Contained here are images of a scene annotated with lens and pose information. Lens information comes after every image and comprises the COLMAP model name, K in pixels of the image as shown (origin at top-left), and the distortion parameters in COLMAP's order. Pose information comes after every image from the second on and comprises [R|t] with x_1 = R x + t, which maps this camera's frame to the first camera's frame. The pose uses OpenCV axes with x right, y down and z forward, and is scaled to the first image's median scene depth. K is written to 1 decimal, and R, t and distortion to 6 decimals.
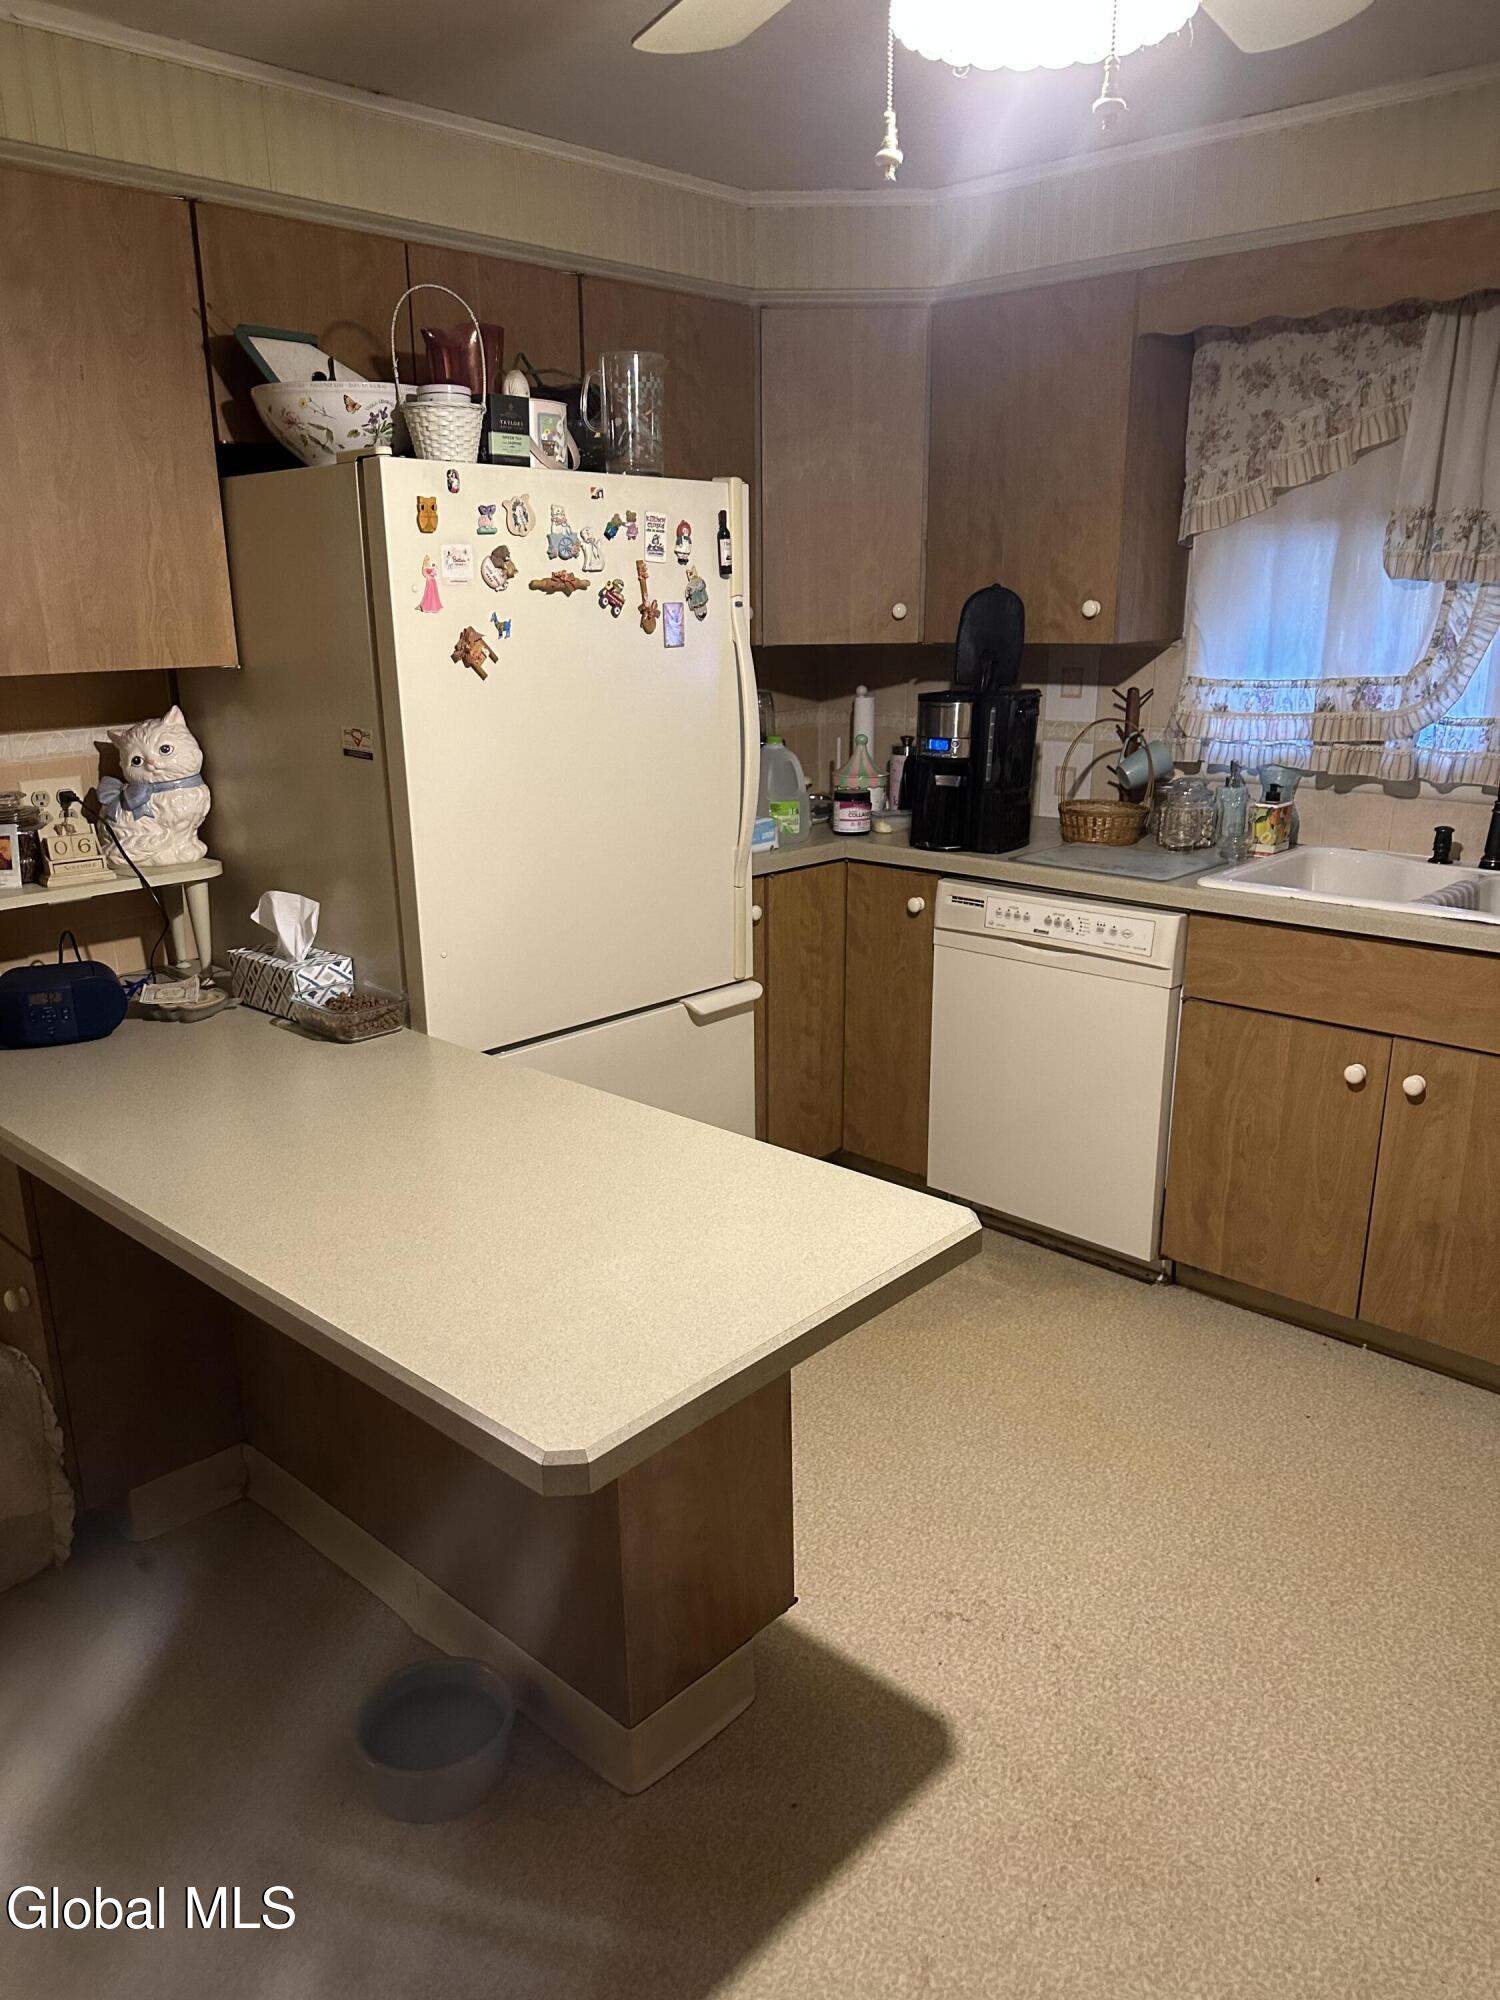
lens RADIAL K [[1476.7, 0, 750.0], [0, 1476.7, 1000.0], [0, 0, 1]] dist [0.025685, -0.003996]
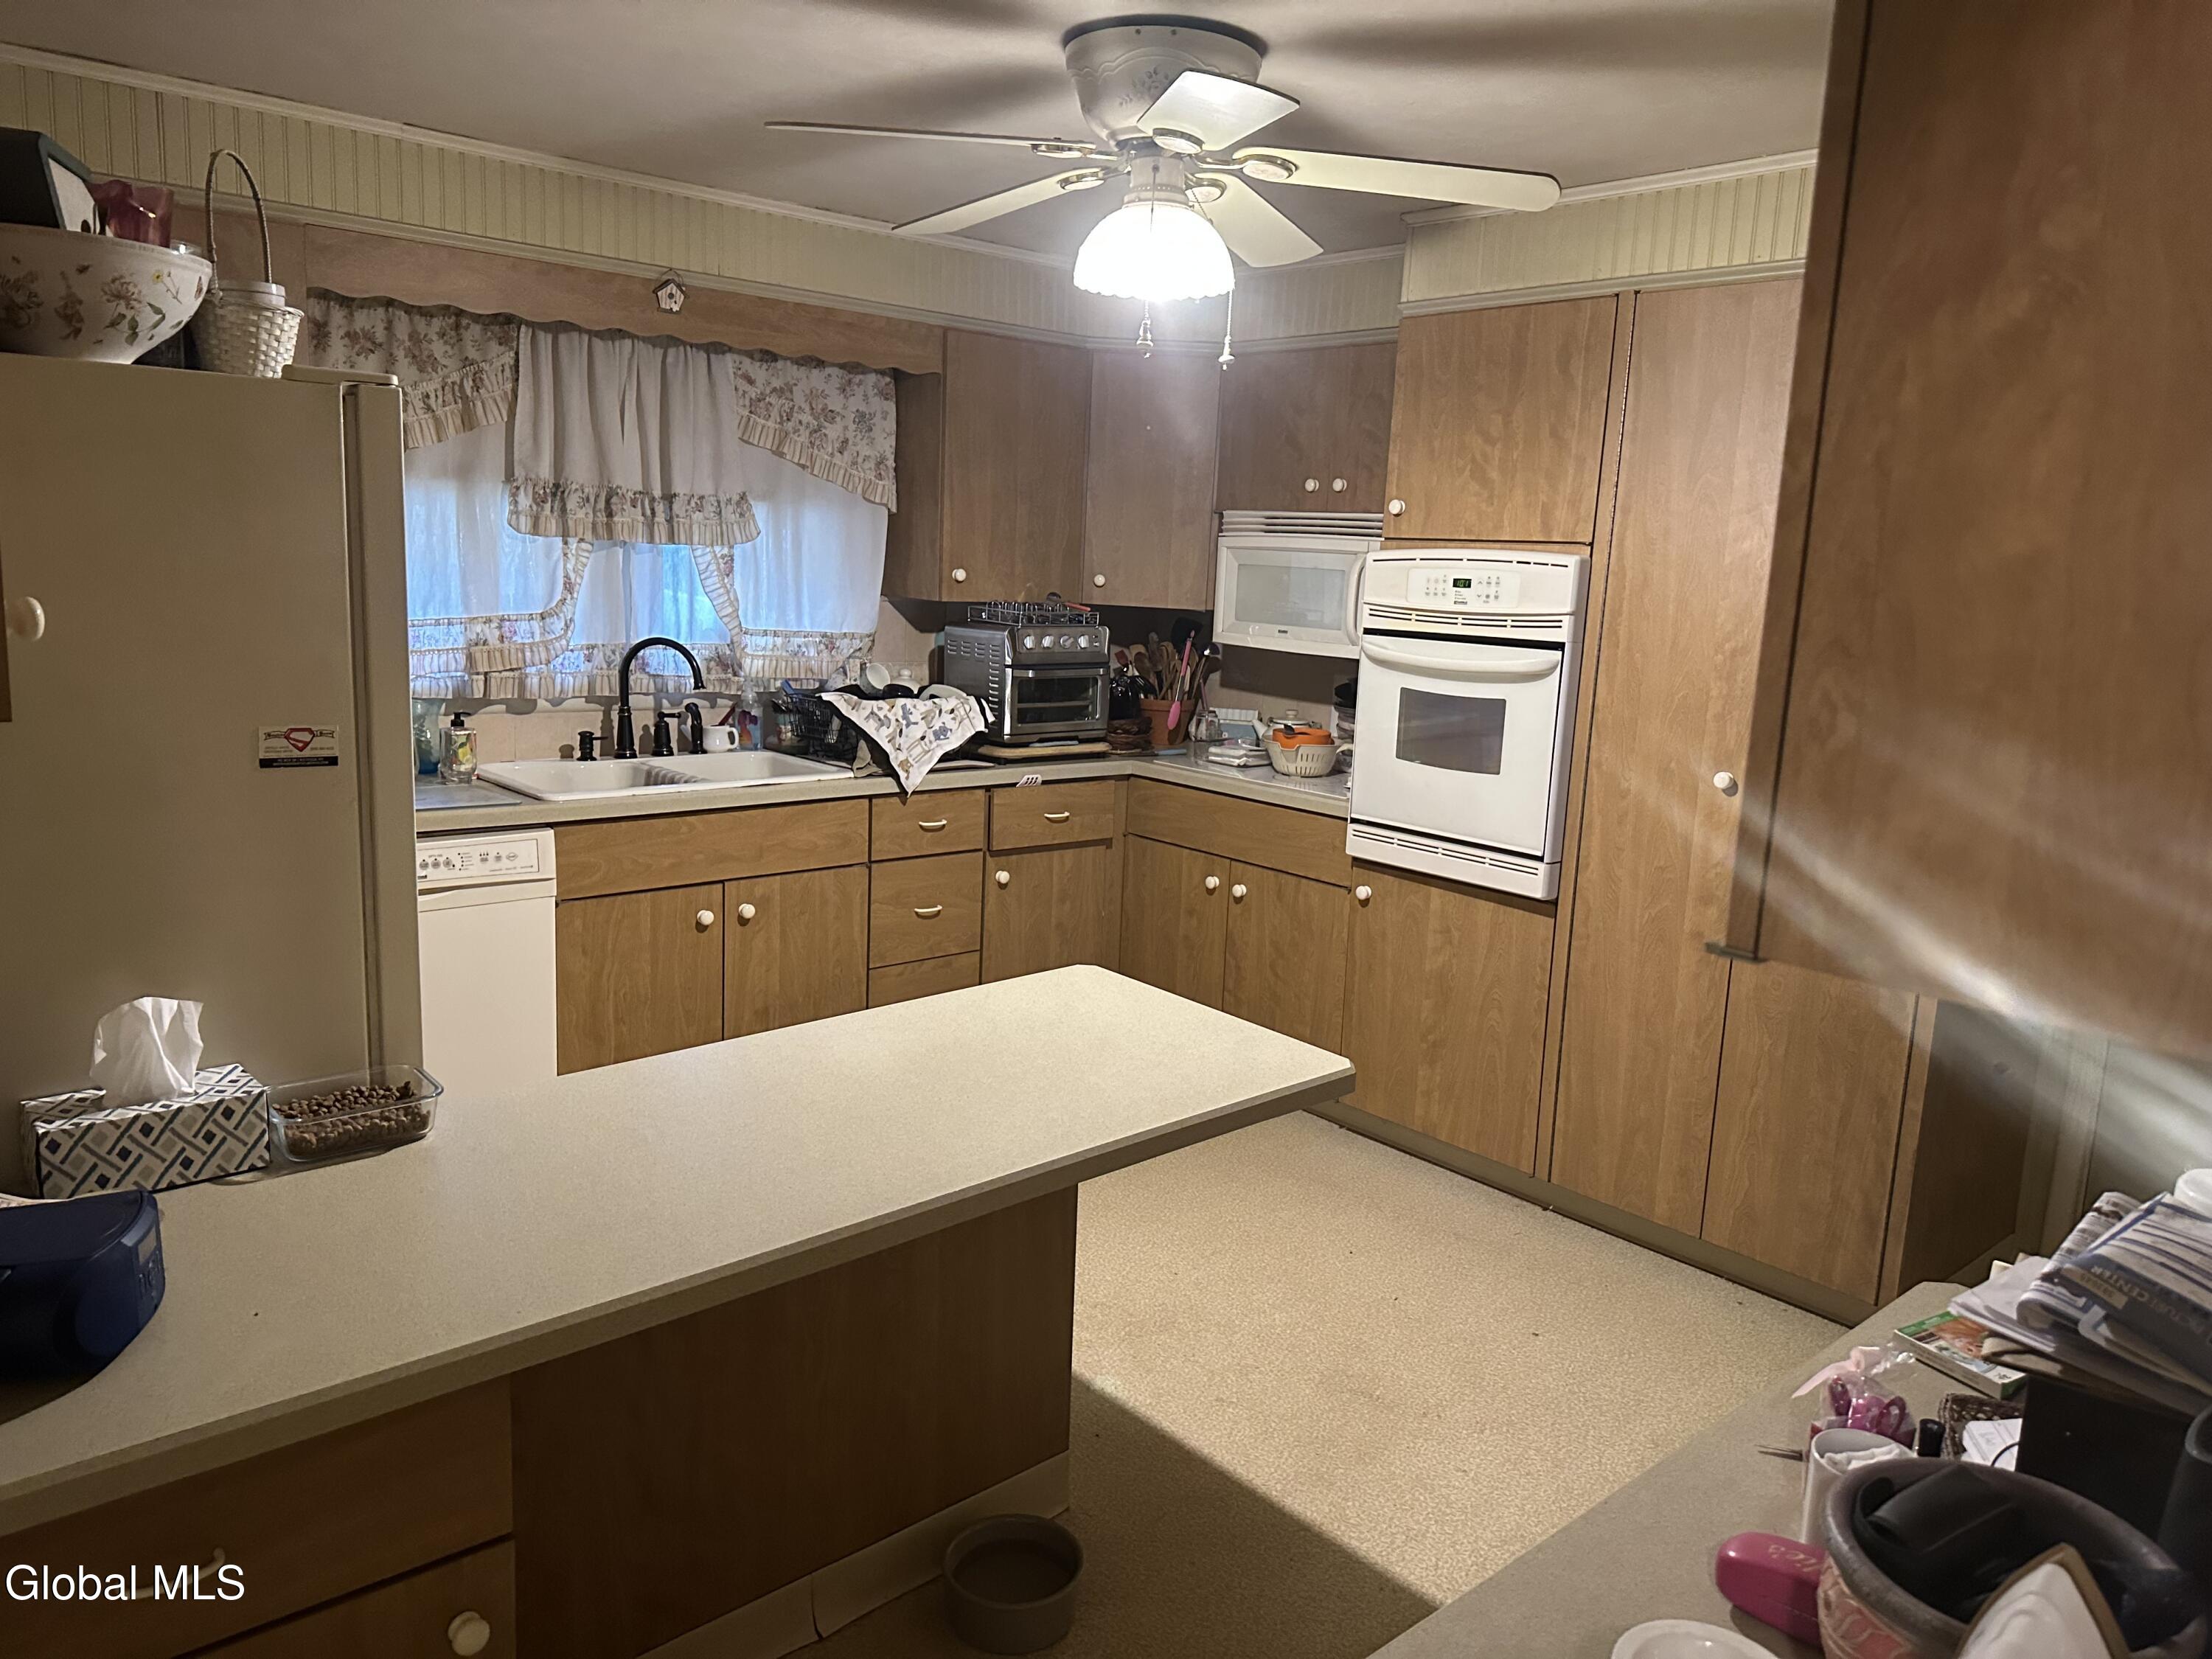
lens RADIAL K [[1559.6, 0, 1106.0], [0, 1559.6, 829.5], [0, 0, 1]] dist [0.025420, -0.029674]
pose [[0.089369, -0.164842, 0.982263, -0.811837], [0.222826, 0.964521, 0.141591, -0.127565], [-0.970753, 0.206220, 0.122929, 0.437309]]
